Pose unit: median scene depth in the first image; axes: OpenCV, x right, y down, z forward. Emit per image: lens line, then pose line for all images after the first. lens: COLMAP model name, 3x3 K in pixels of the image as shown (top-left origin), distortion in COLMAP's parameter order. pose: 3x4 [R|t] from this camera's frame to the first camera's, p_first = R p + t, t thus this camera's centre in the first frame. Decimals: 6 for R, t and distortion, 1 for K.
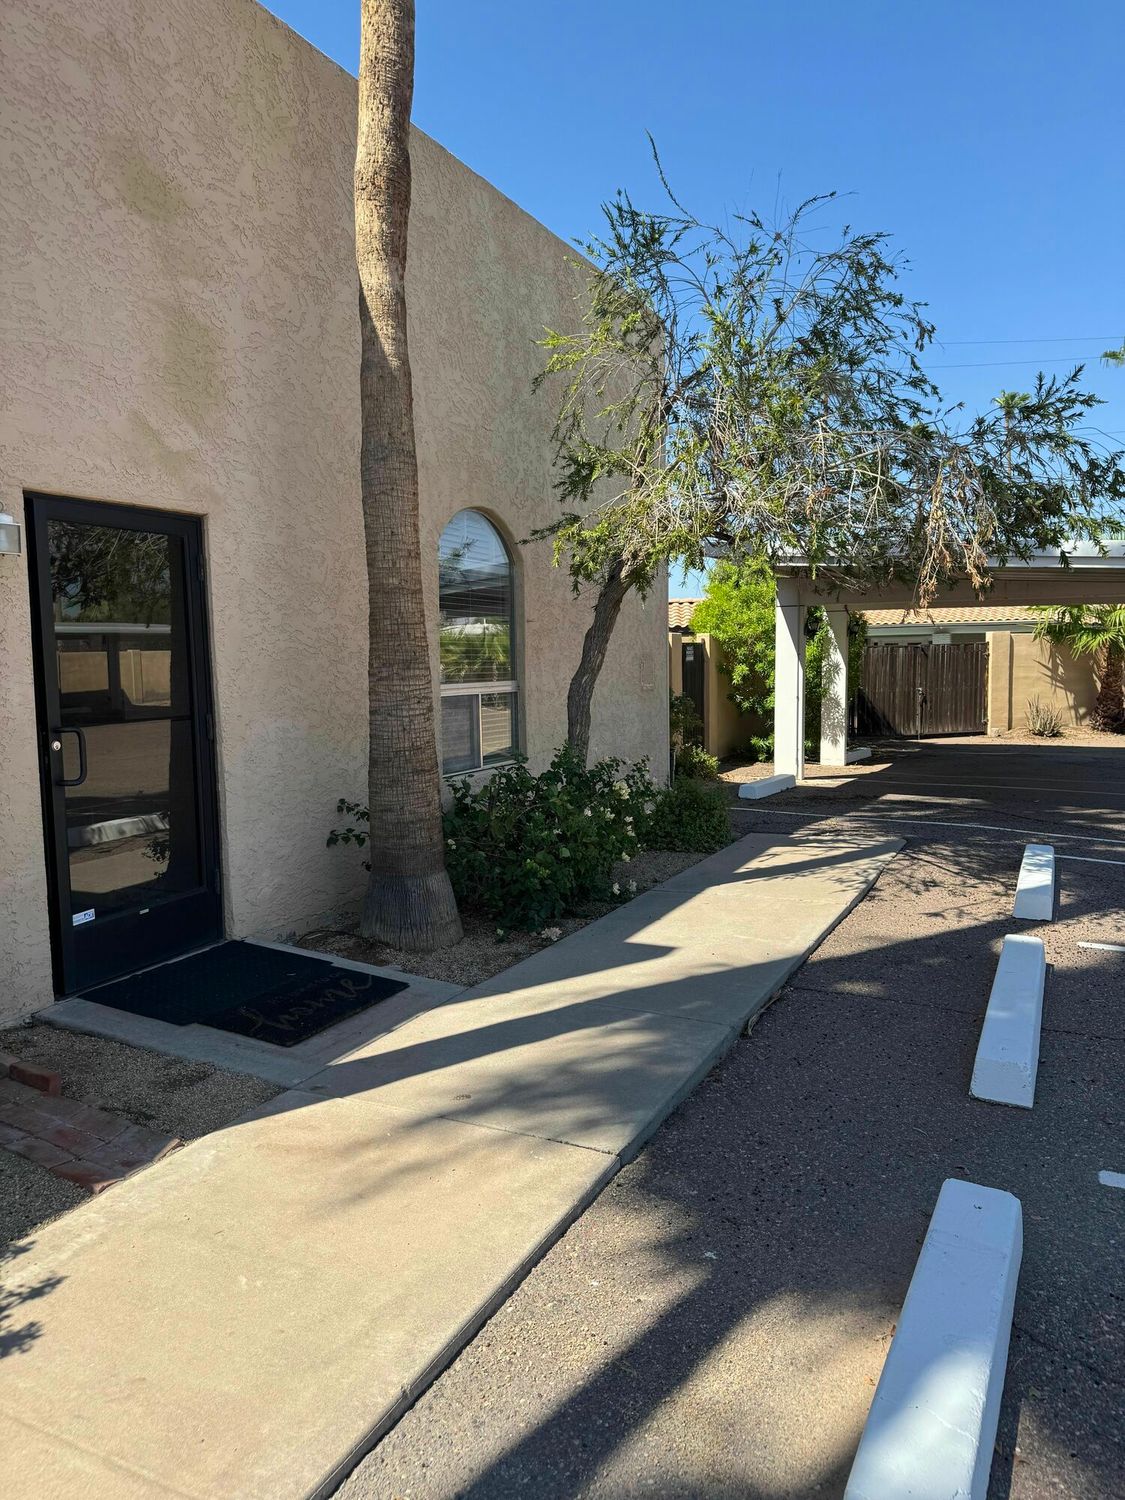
lens RADIAL K [[1061.1, 0, 560.7], [0, 1061.1, 751.2], [0, 0, 1]] dist [0.009486, -0.008967]
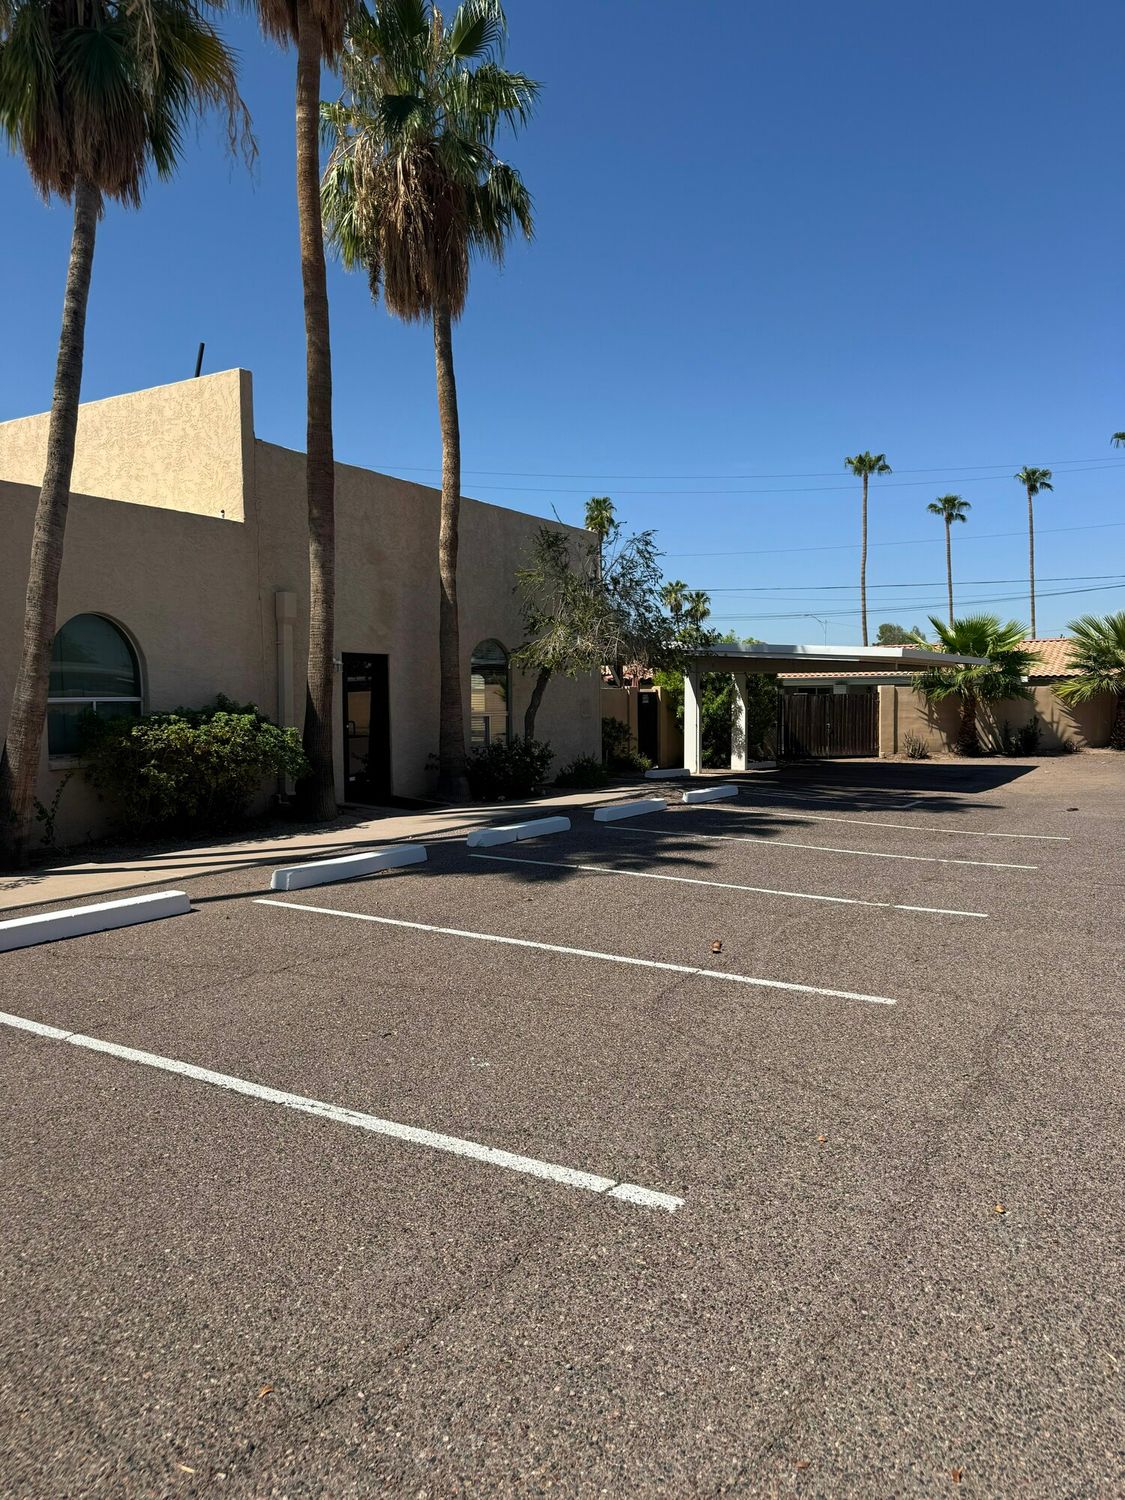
lens RADIAL K [[1061.1, 0, 563.9], [0, 1061.1, 748.0], [0, 0, 1]] dist [0.009486, -0.008967]
pose [[0.995962, 0.016029, -0.088329, 0.374546], [-0.019567, 0.999034, -0.039337, 0.133037], [0.087614, 0.040907, 0.995314, -1.678992]]
